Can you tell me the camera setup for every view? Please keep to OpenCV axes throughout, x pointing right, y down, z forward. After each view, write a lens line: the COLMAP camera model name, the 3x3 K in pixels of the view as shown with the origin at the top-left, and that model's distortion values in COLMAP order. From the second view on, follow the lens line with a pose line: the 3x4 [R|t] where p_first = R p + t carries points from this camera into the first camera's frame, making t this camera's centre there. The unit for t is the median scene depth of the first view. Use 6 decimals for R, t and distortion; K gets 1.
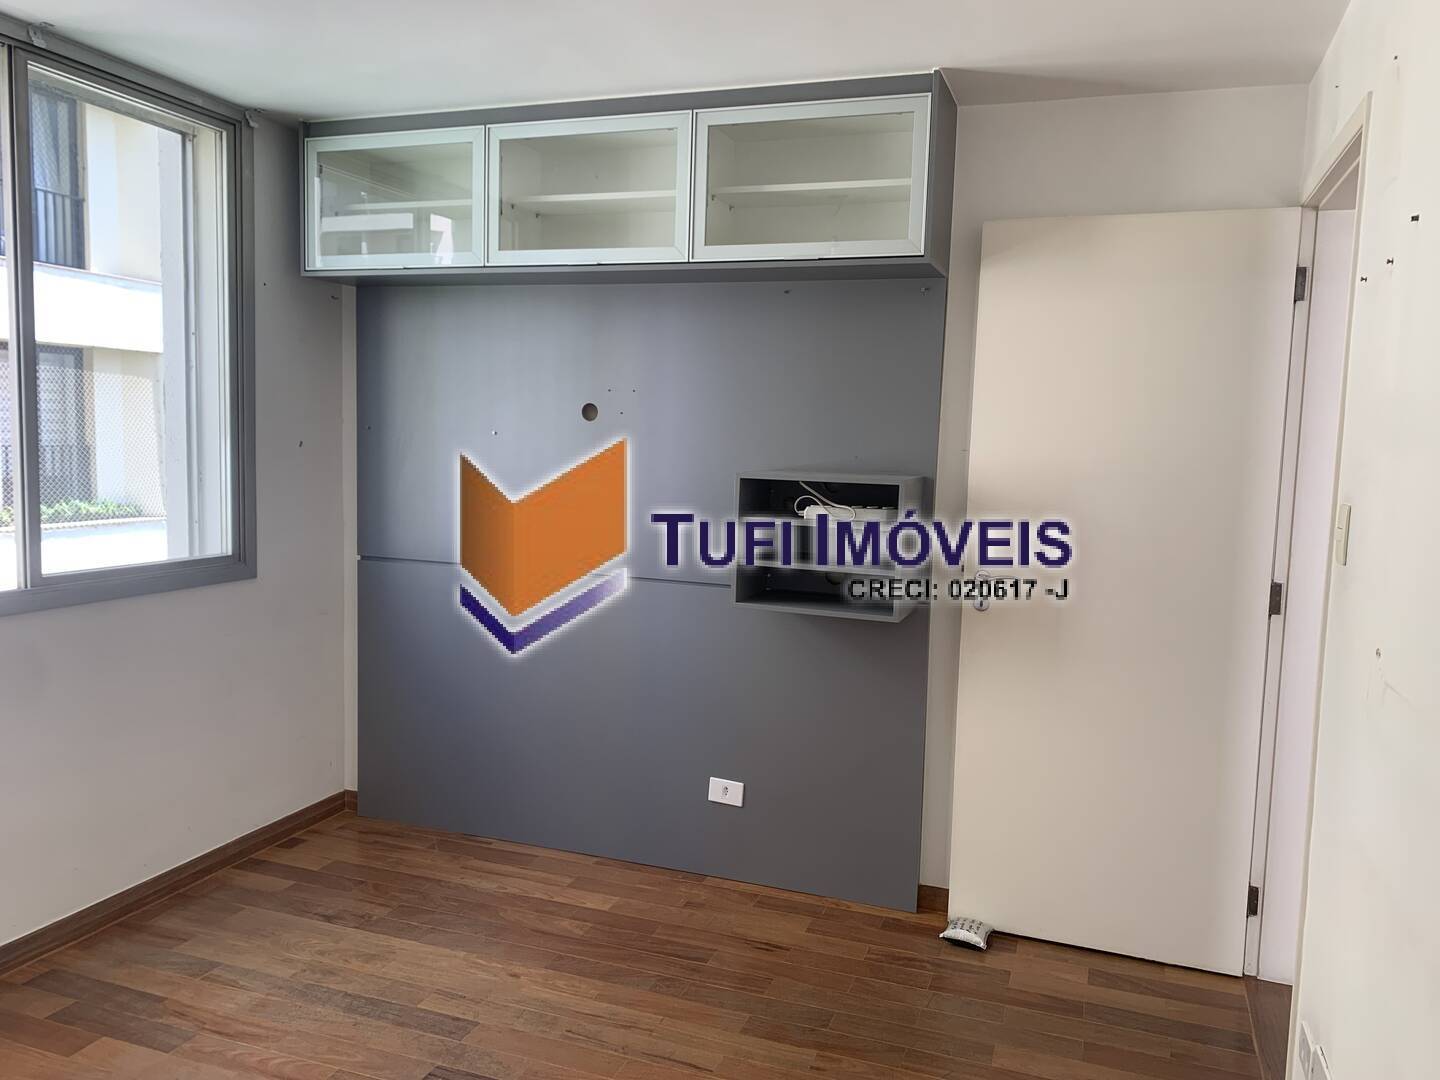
lens RADIAL K [[1124.9, 0, 717.2], [0, 1124.9, 539.2], [0, 0, 1]] dist [0.042975, -0.037291]
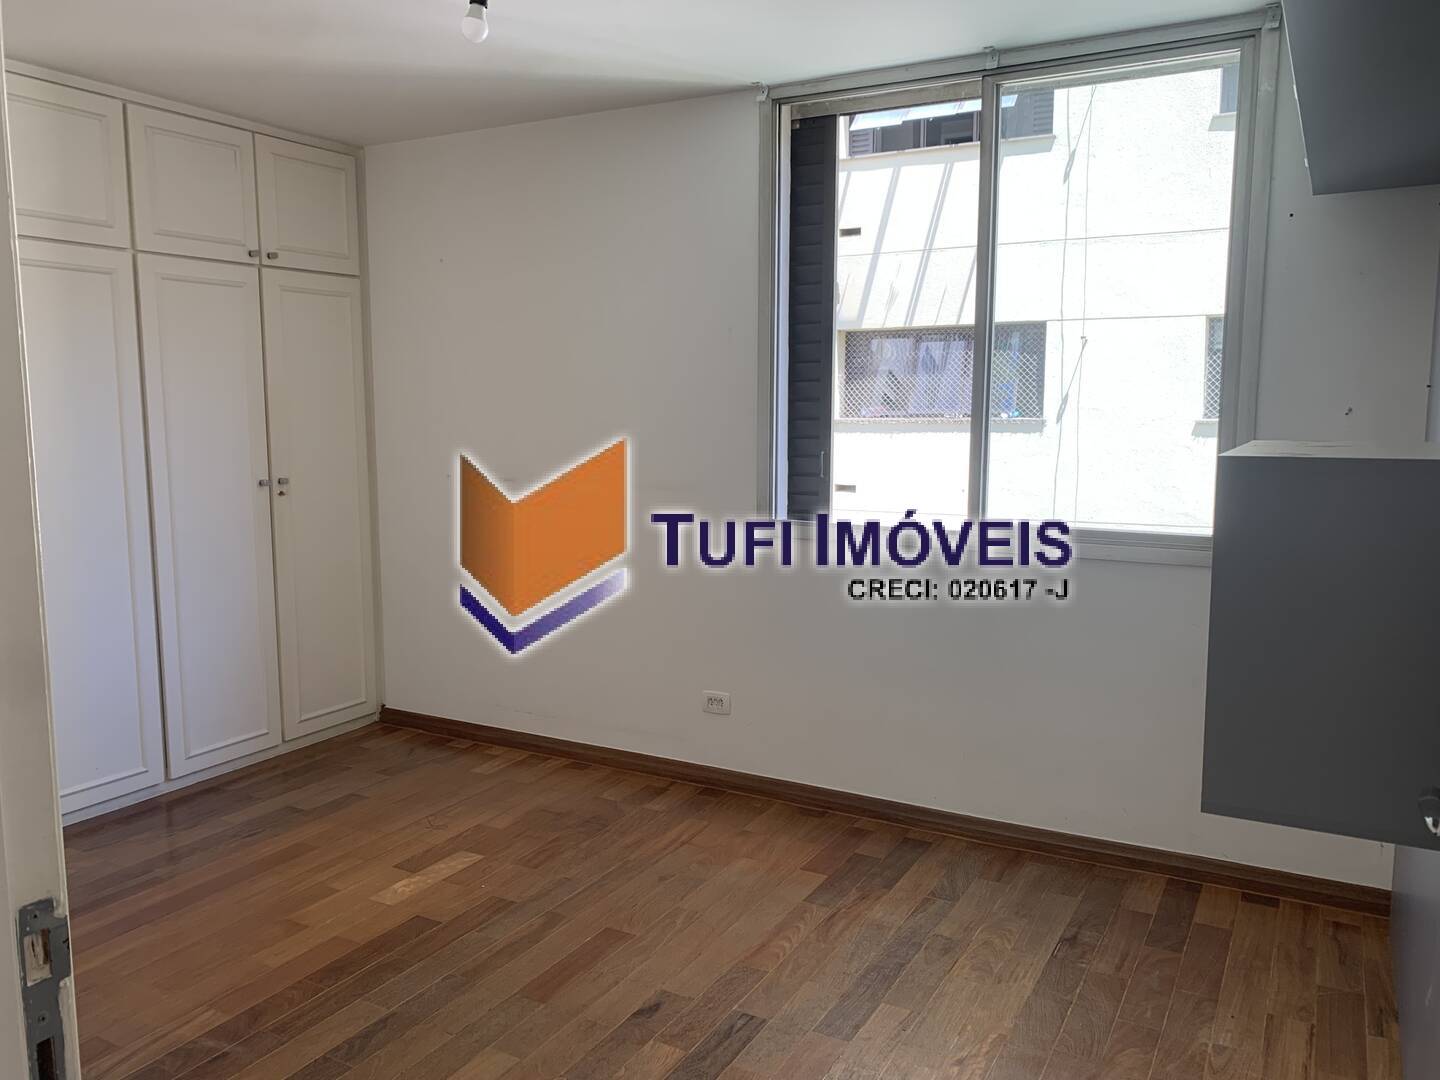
lens RADIAL K [[1124.9, 0, 727.1], [0, 1124.9, 542.3], [0, 0, 1]] dist [0.042975, -0.037291]
pose [[-0.161978, 0.088982, -0.982774, 0.585218], [-0.099141, 0.989420, 0.105924, -0.044906], [0.981802, 0.114590, -0.151442, 0.893106]]
